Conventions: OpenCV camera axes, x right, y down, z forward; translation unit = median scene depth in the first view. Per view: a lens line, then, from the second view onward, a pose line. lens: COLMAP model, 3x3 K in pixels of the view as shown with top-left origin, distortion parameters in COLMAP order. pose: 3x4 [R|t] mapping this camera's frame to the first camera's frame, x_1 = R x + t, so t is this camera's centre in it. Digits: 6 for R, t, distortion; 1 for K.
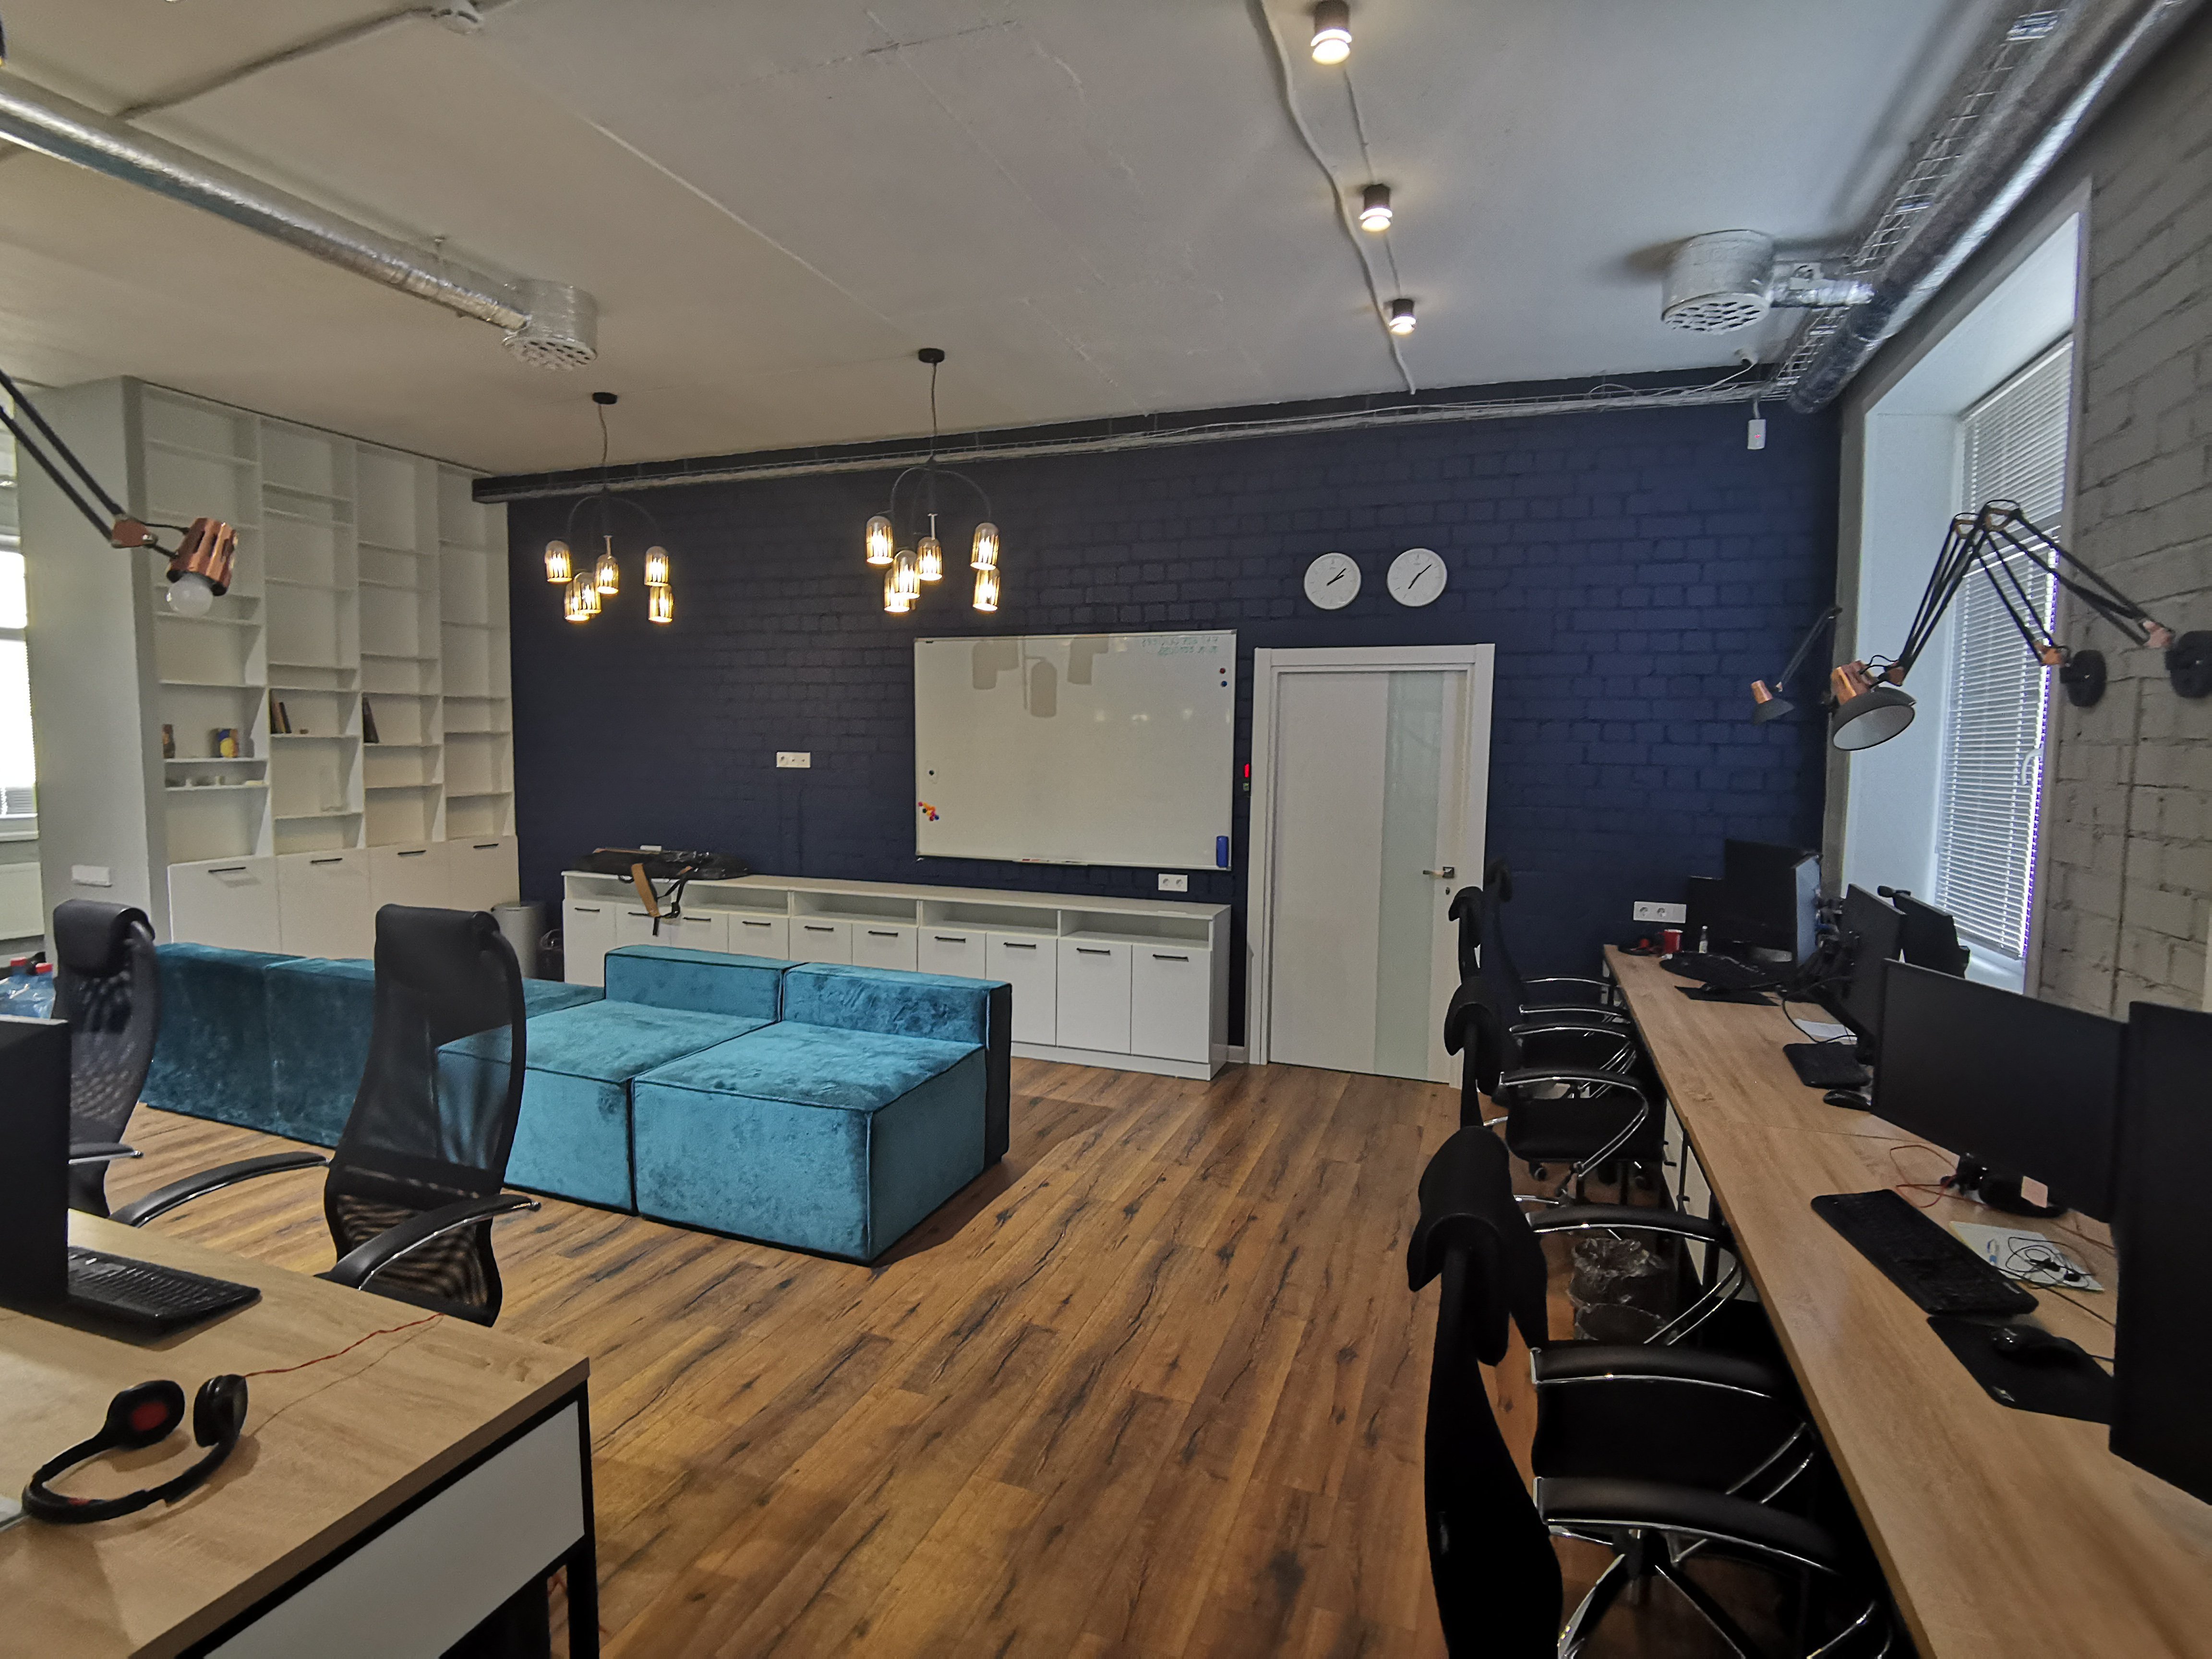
lens RADIAL K [[1087.1, 0, 1106.0], [0, 1087.1, 829.5], [0, 0, 1]] dist [-0.067699, -0.000755]
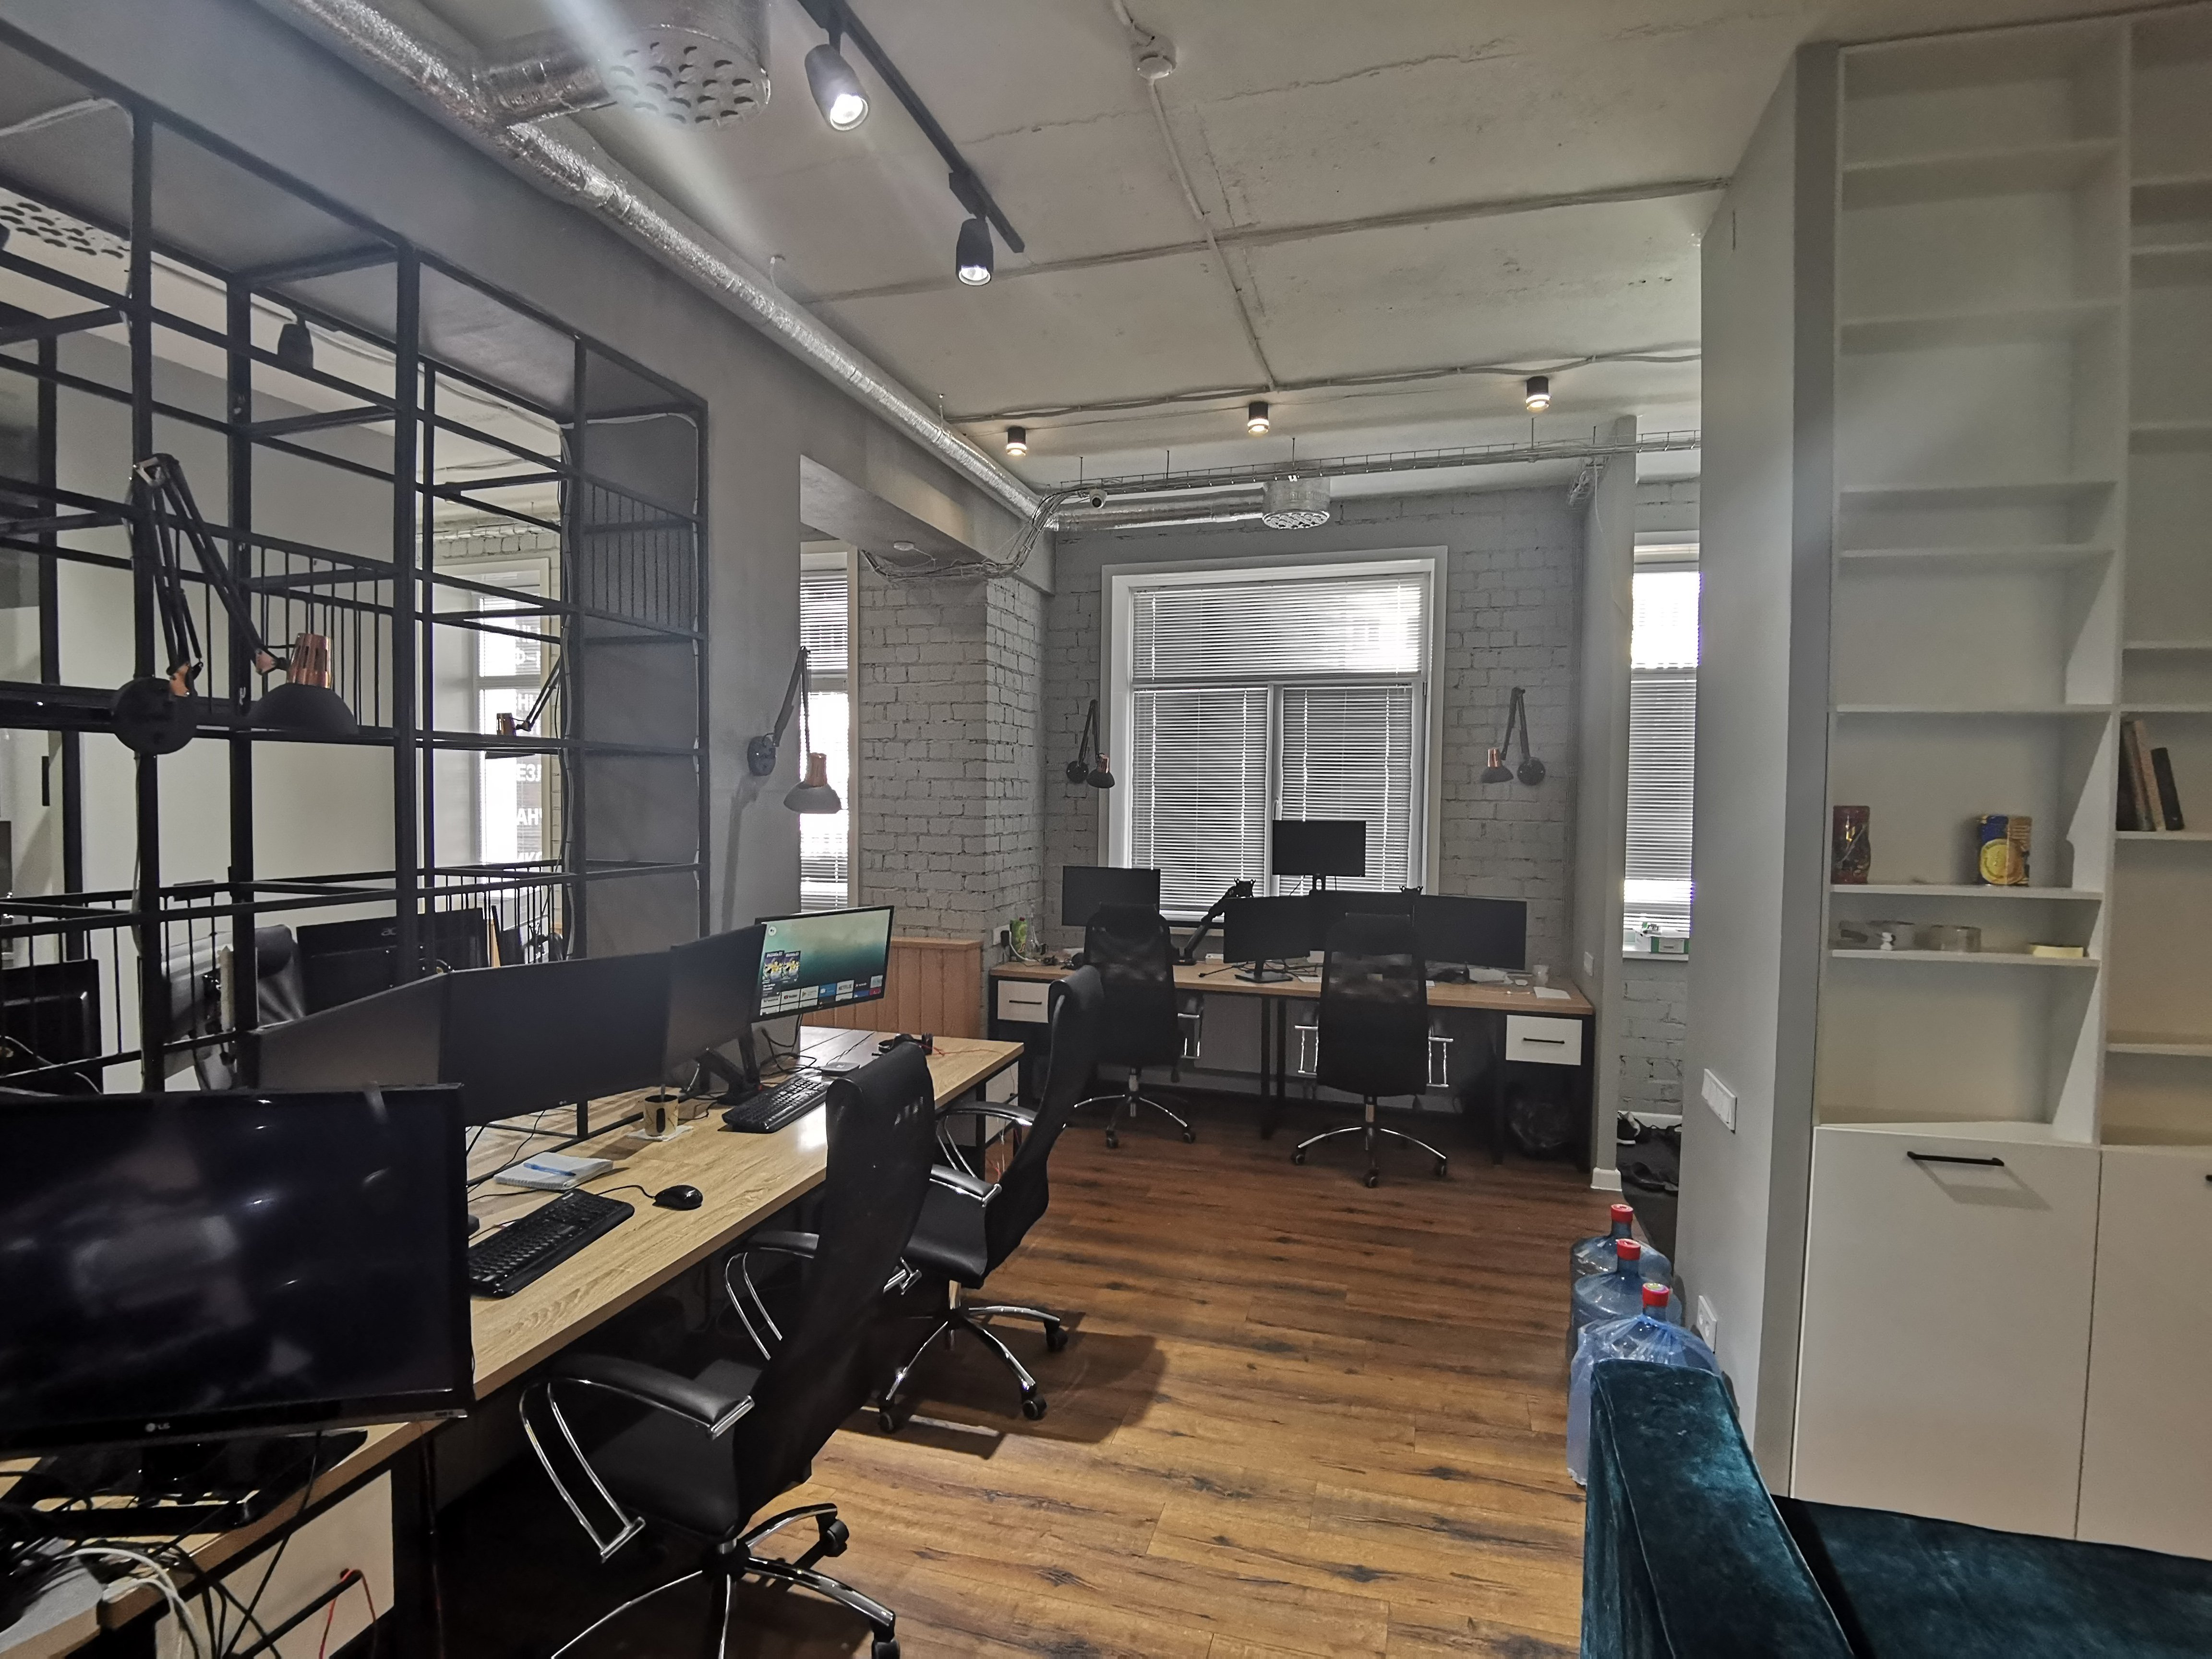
lens RADIAL K [[1124.3, 0, 1075.0], [0, 1124.3, 833.4], [0, 0, 1]] dist [0.014267, -0.048557]
pose [[0.025731, 0.020567, -0.999457, -0.414728], [-0.083320, 0.996354, 0.018358, -0.065666], [0.996191, 0.082802, 0.027351, 0.606781]]
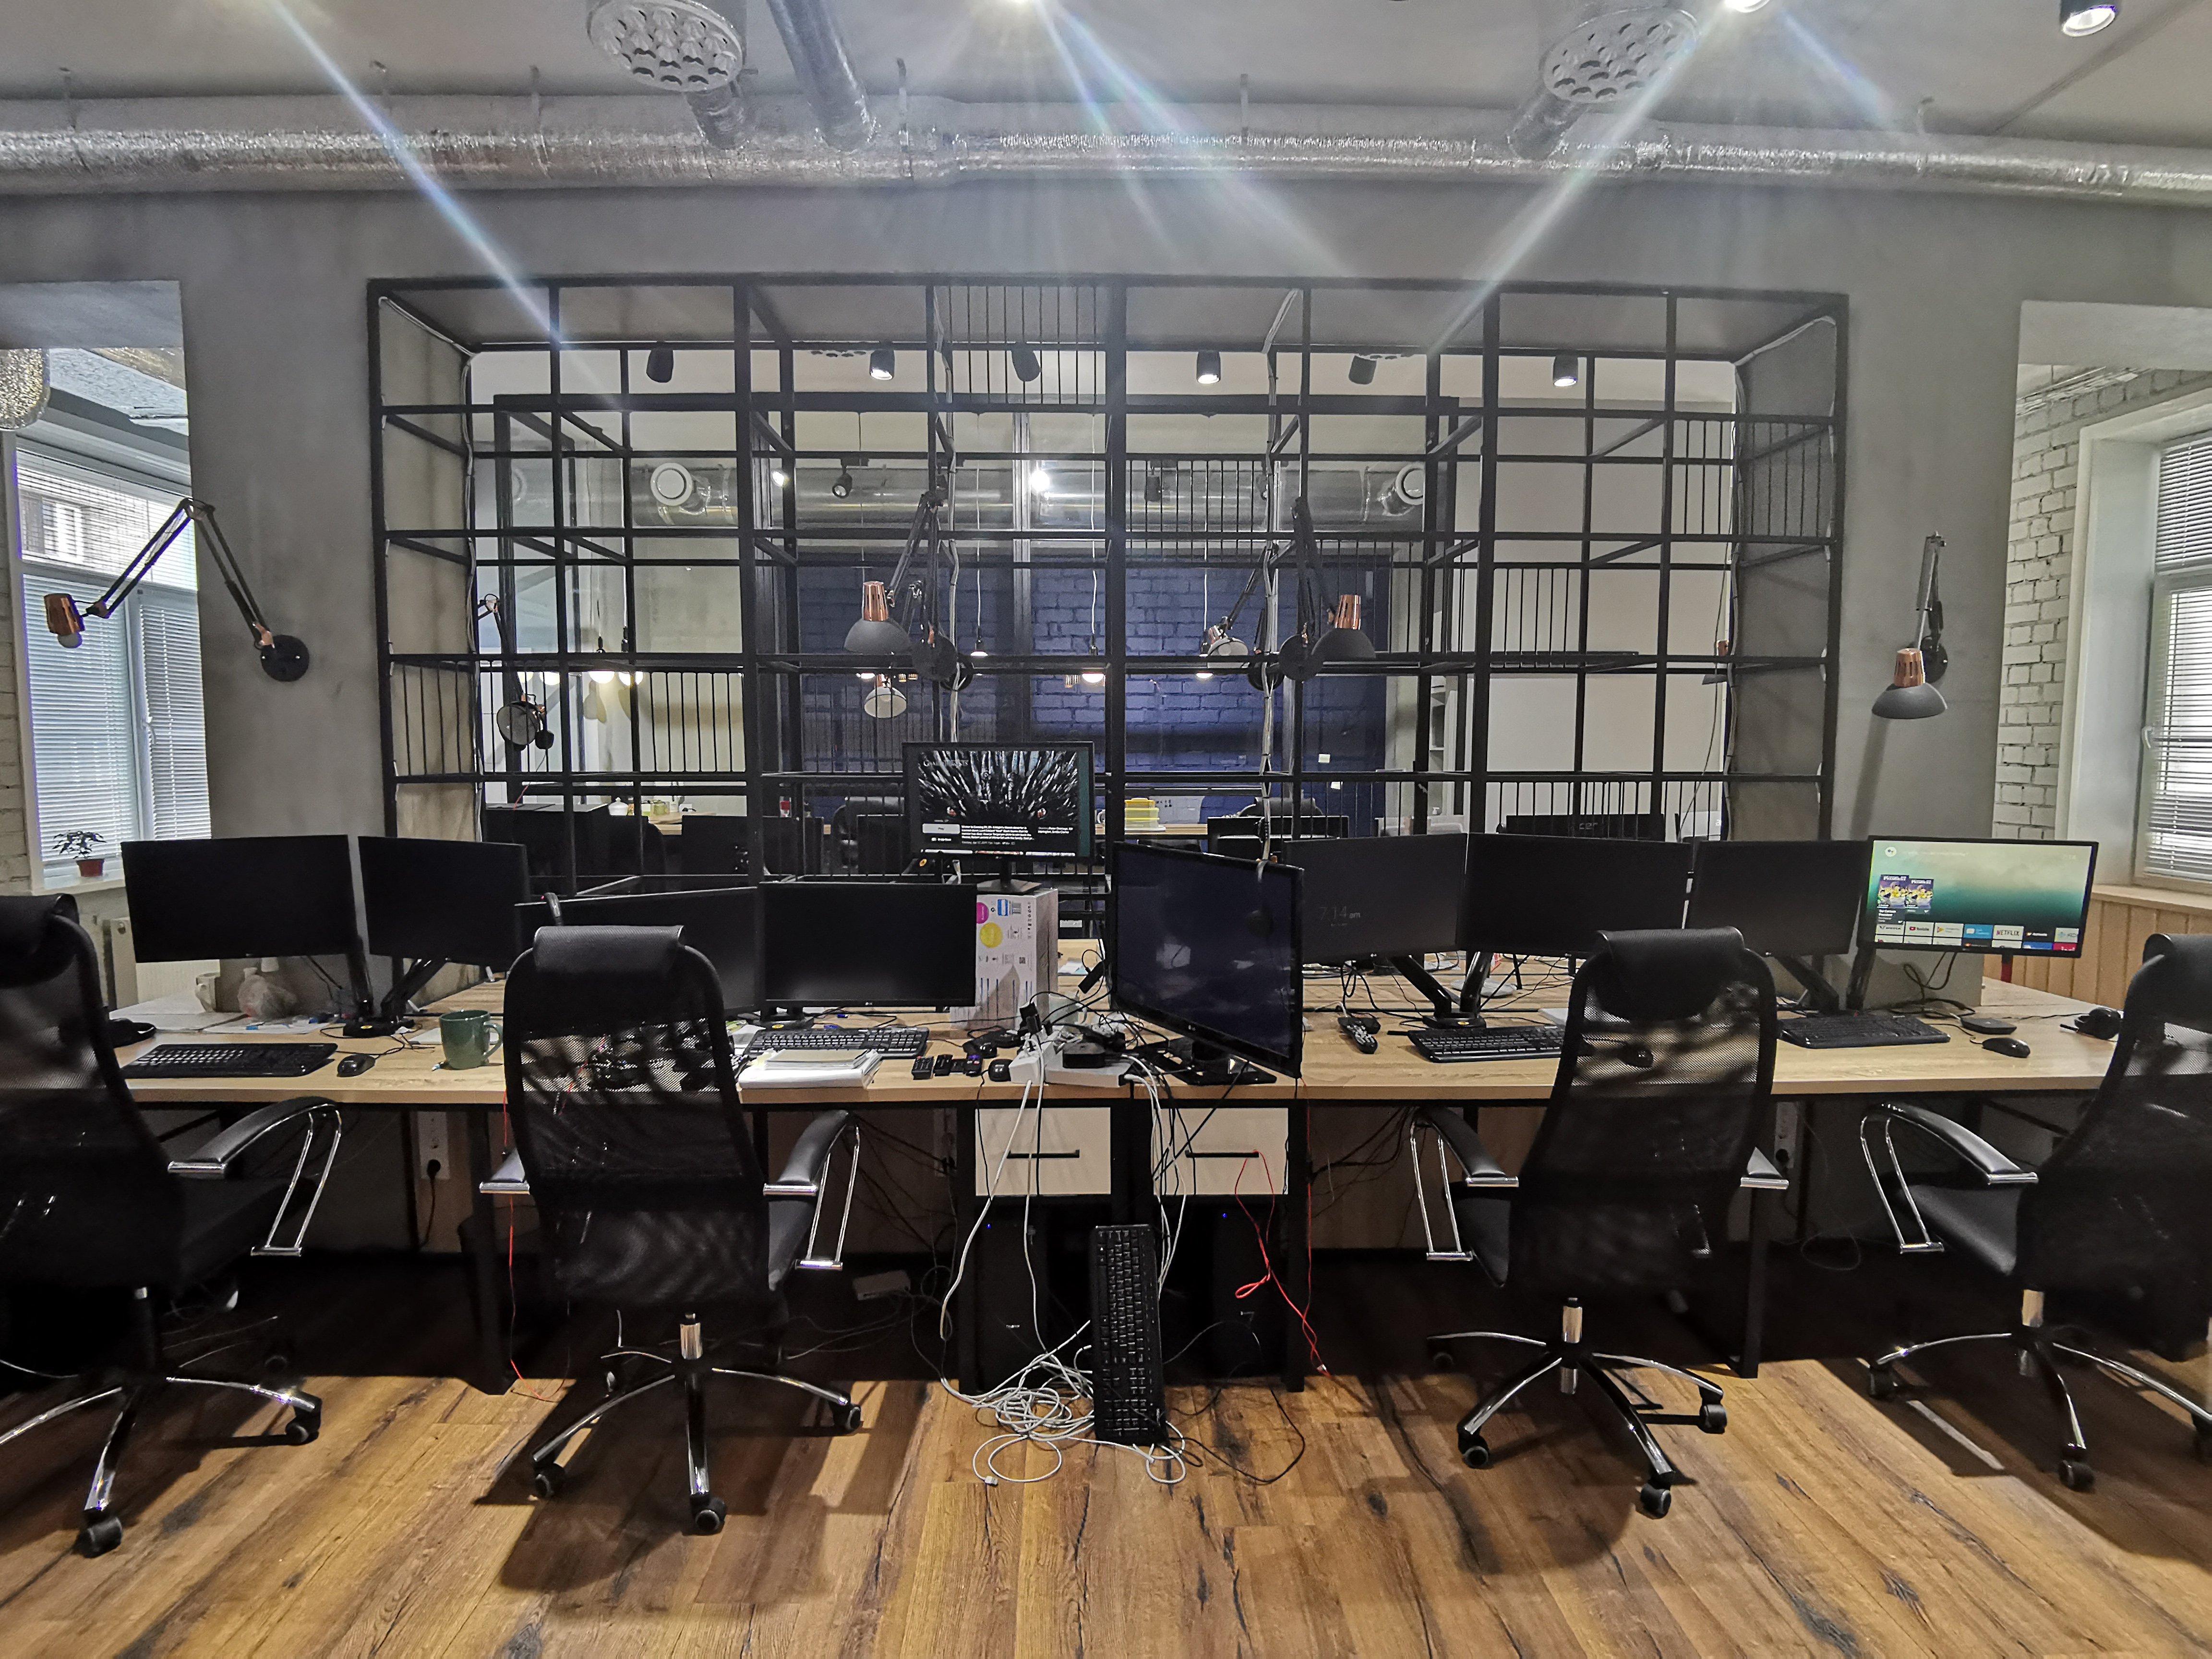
lens RADIAL K [[1101.5, 0, 1086.1], [0, 1101.5, 816.2], [0, 0, 1]] dist [-0.015106, -0.008106]
pose [[-0.939123, 0.010465, -0.343421, -0.466316], [-0.039336, 0.989689, 0.137727, -0.064933], [0.341321, 0.142851, -0.929028, 0.838329]]
